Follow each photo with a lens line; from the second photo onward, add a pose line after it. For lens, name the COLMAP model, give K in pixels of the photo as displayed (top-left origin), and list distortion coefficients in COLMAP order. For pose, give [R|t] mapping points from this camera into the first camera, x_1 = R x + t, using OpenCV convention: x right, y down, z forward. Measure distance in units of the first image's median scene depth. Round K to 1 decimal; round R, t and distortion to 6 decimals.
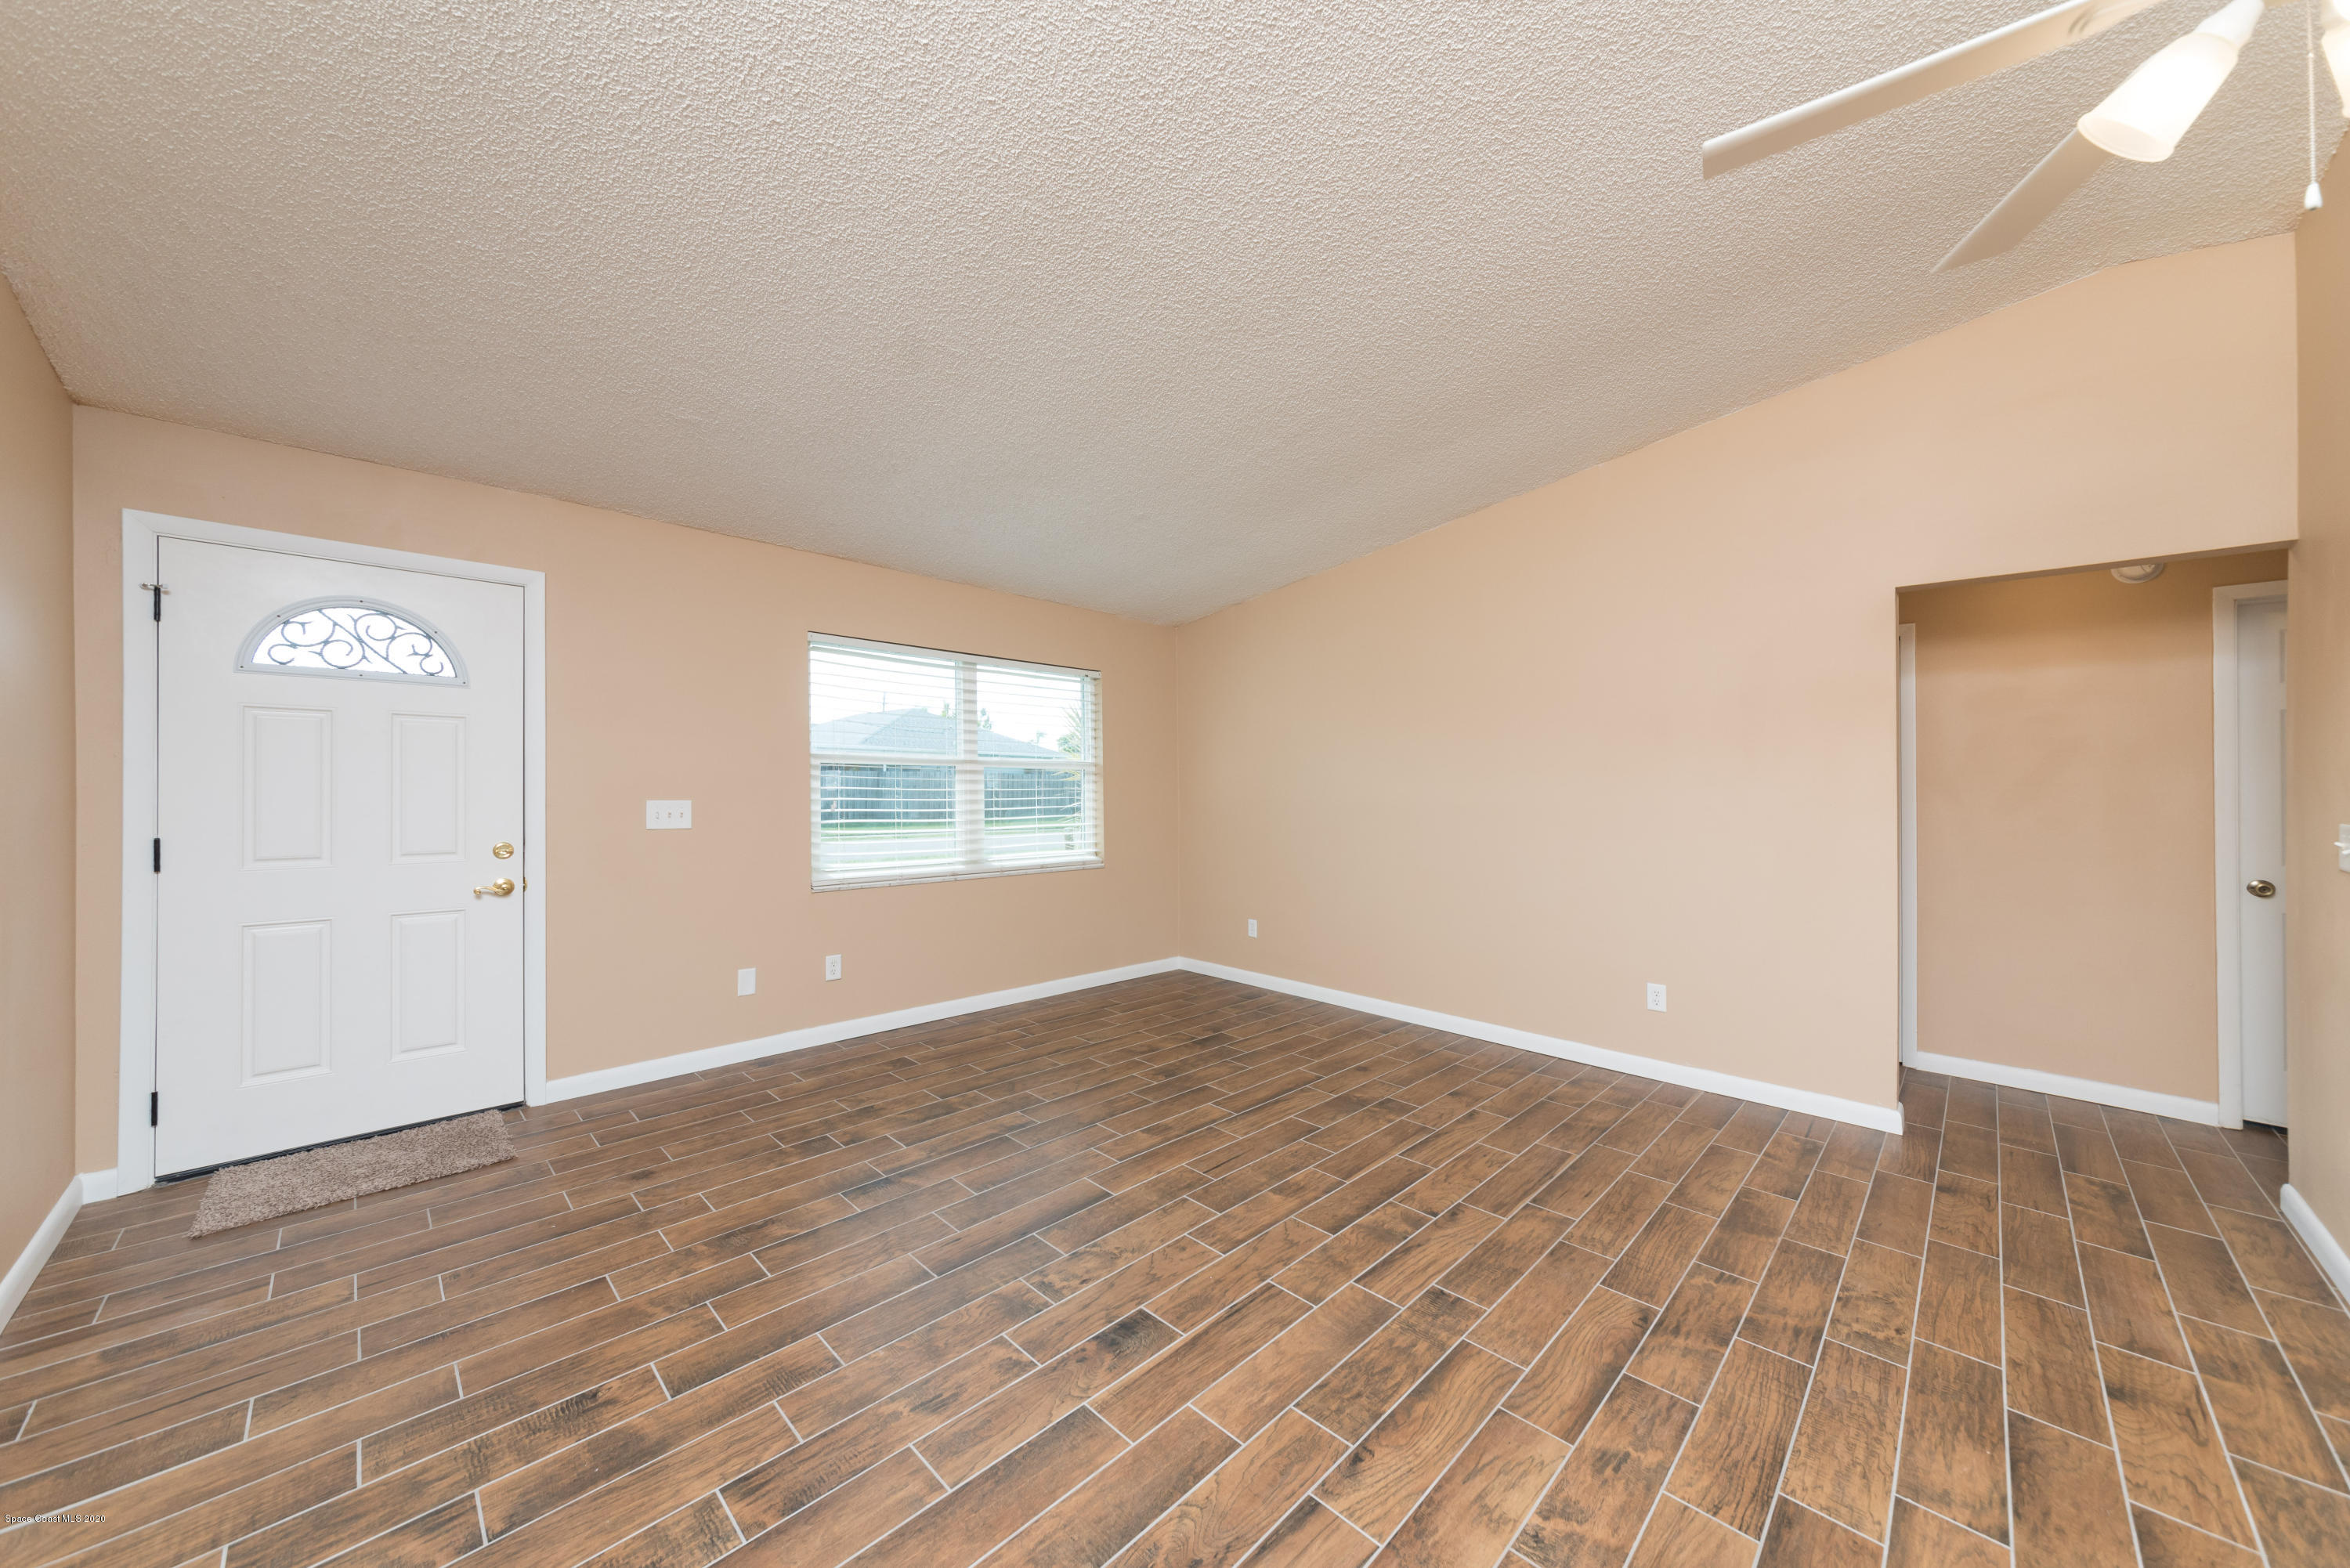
lens RADIAL K [[834.4, 0, 1177.4], [0, 834.4, 788.7], [0, 0, 1]] dist [-0.000678, 0.002120]
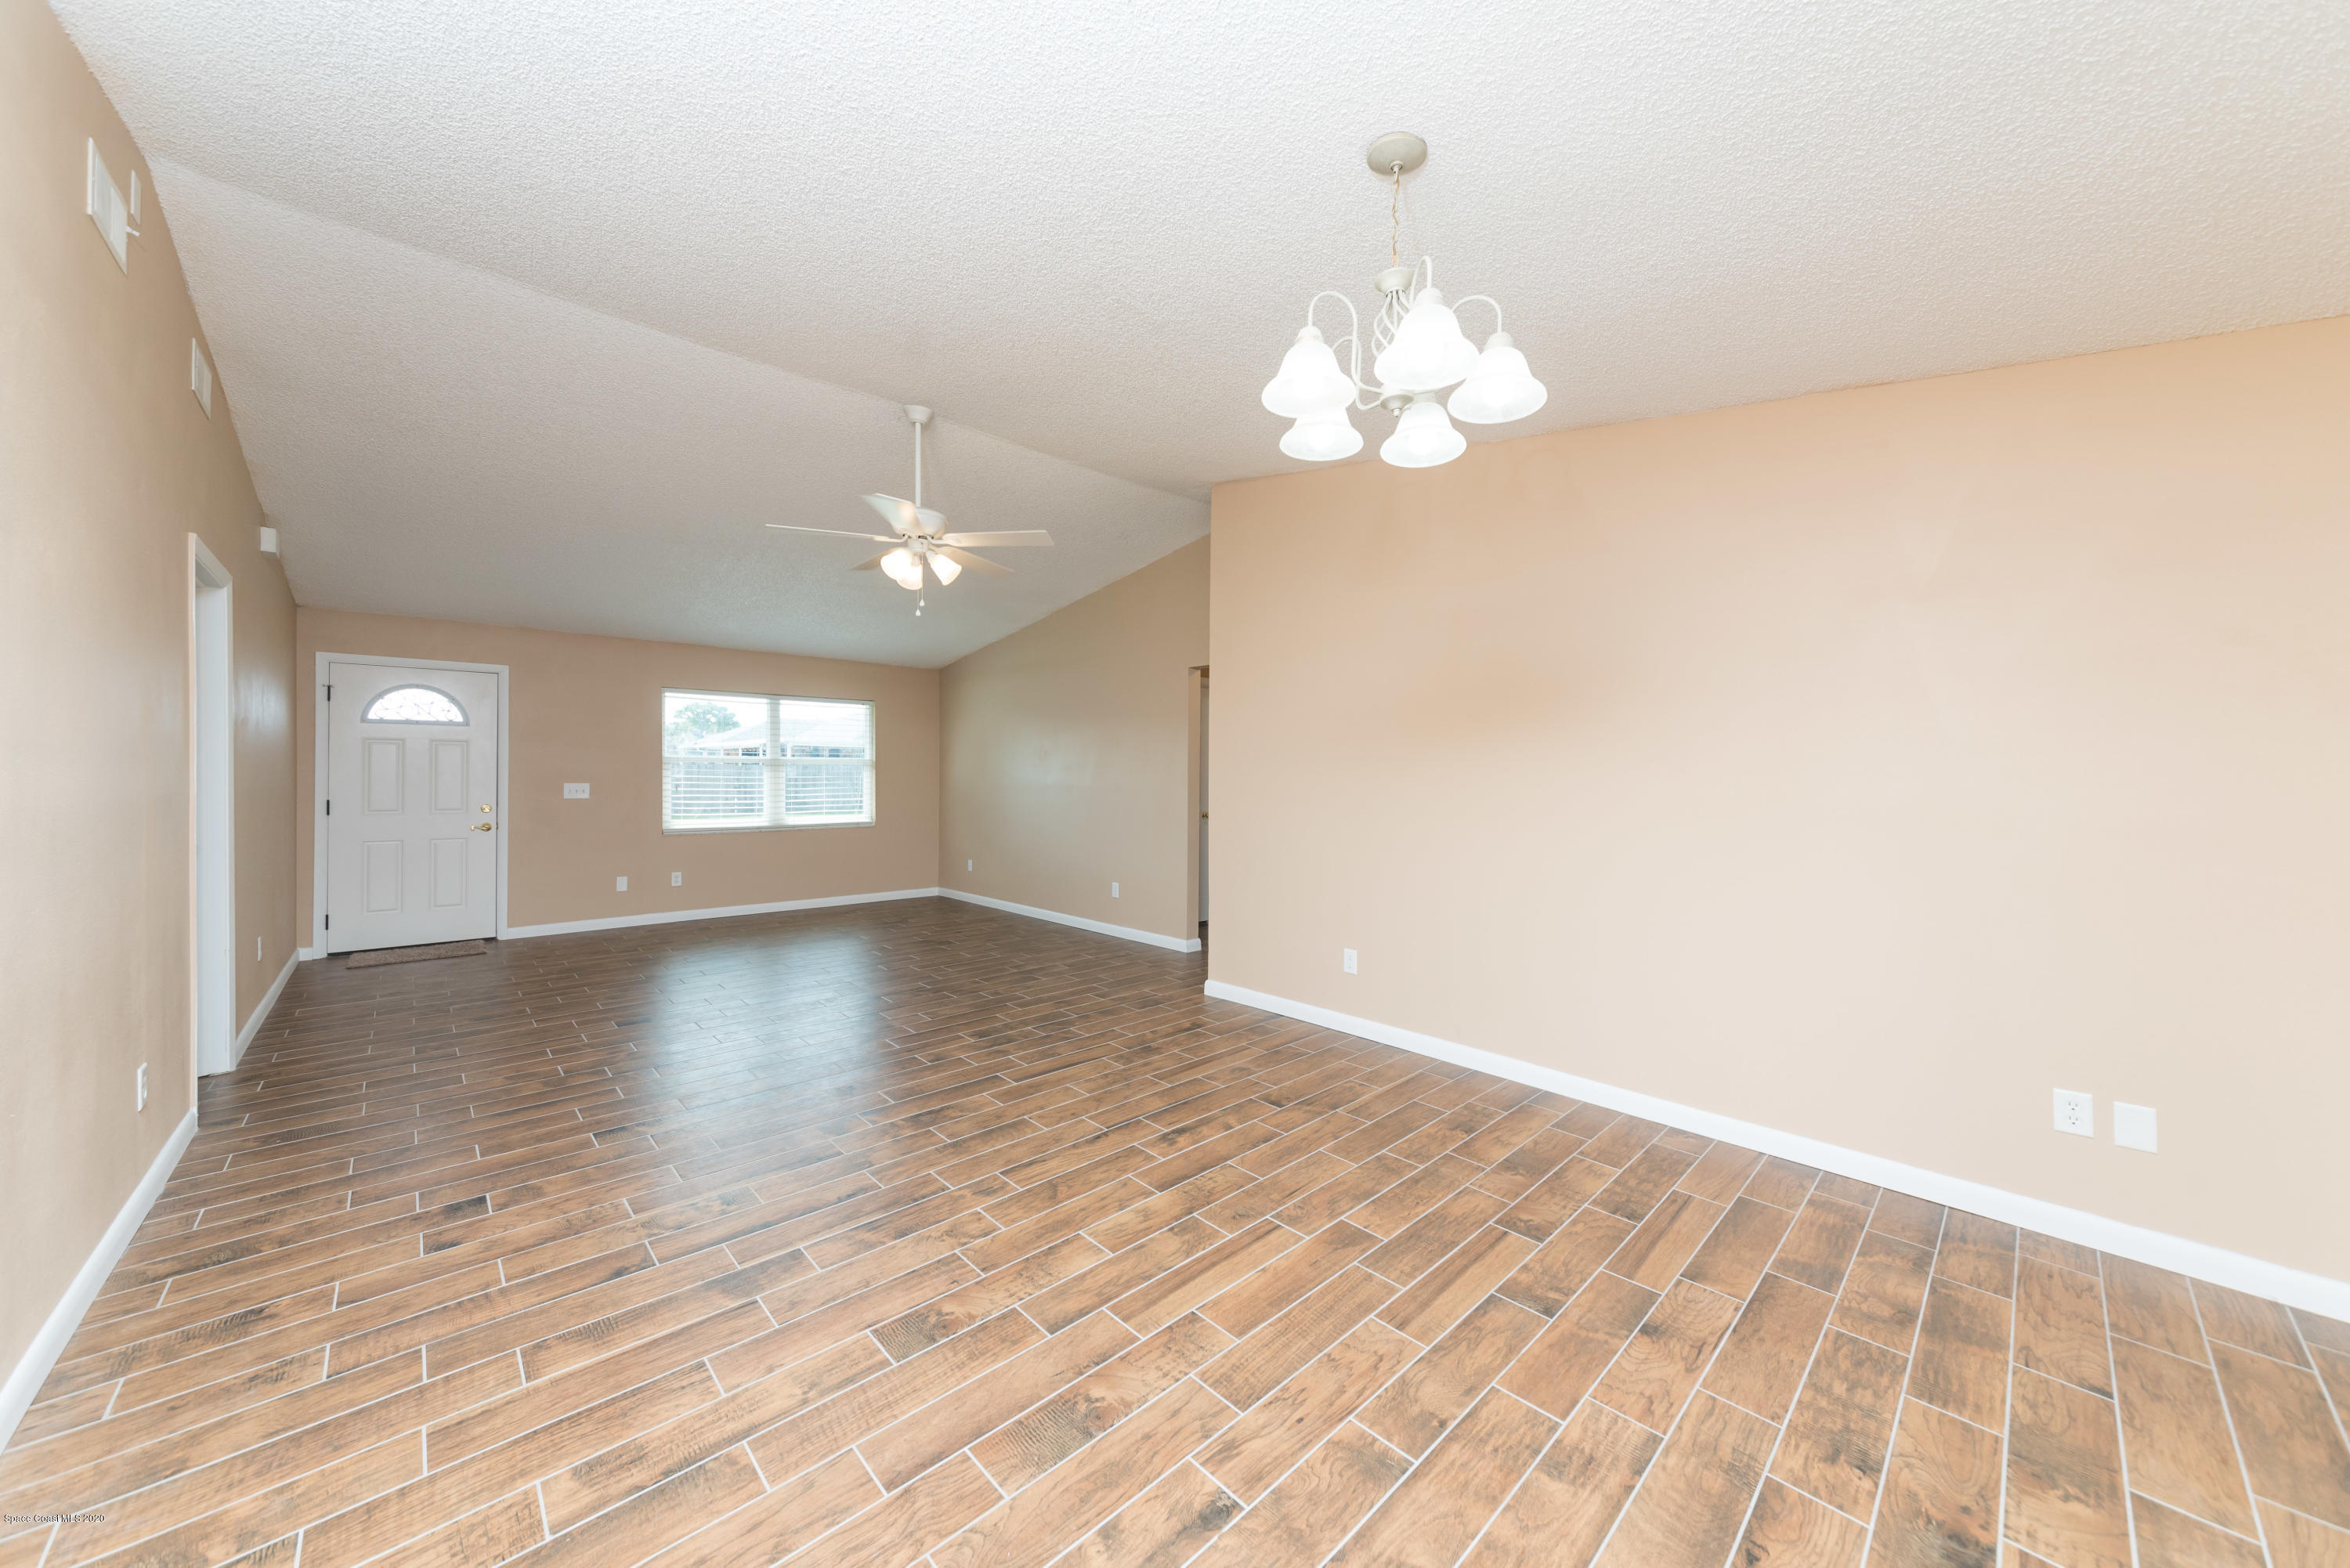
lens RADIAL K [[834.4, 0, 1164.7], [0, 834.4, 769.2], [0, 0, 1]] dist [-0.000678, 0.002120]
pose [[0.997723, -0.011309, -0.066486, 0.998740], [0.010243, 0.999814, -0.016345, 0.032115], [0.066659, 0.015627, 0.997653, -0.931987]]
